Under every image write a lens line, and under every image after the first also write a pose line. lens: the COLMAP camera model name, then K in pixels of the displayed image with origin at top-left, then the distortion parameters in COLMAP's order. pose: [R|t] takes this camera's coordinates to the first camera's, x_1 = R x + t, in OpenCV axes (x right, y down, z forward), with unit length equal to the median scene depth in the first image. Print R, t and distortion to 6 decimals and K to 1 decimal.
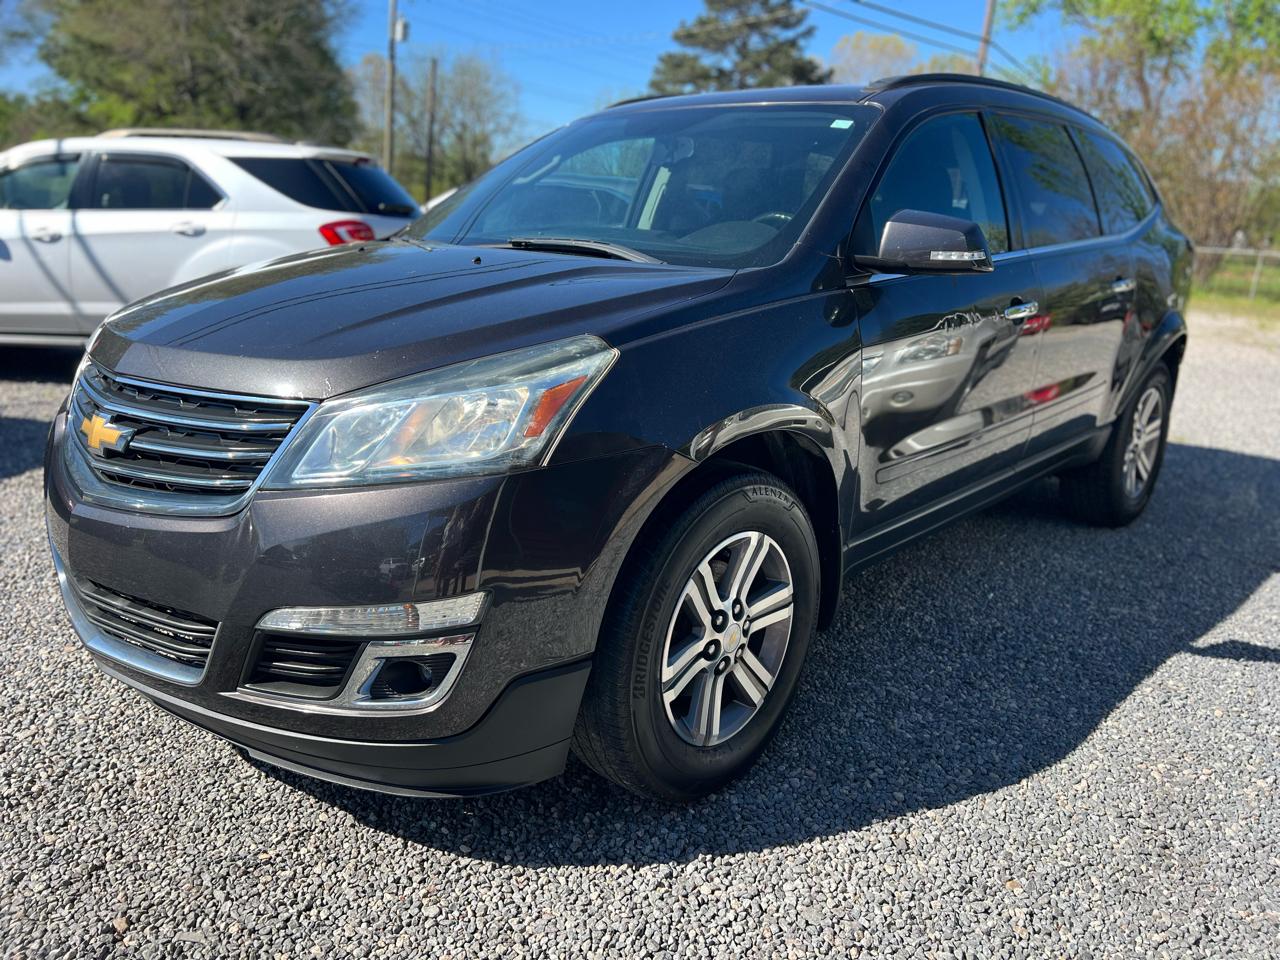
lens RADIAL K [[952.4, 0, 648.0], [0, 952.4, 482.7], [0, 0, 1]] dist [0.024065, -0.029964]
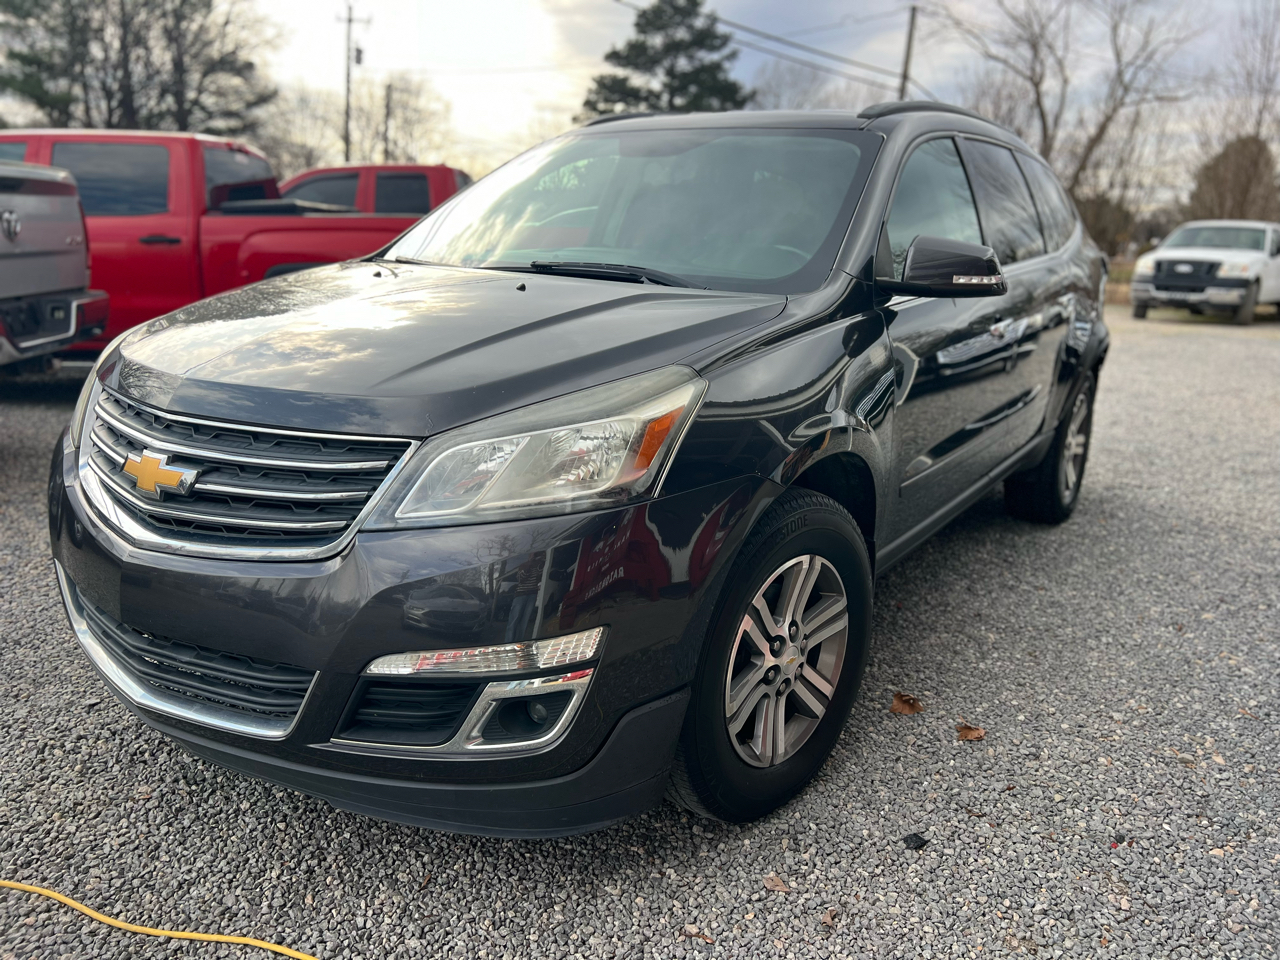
lens RADIAL K [[952.4, 0, 652.0], [0, 952.4, 477.0], [0, 0, 1]] dist [0.024065, -0.029964]
pose [[0.993969, -0.027948, 0.106045, -0.191638], [0.030001, 0.999391, -0.017813, -0.019045], [-0.105482, 0.020887, 0.994202, 0.008325]]
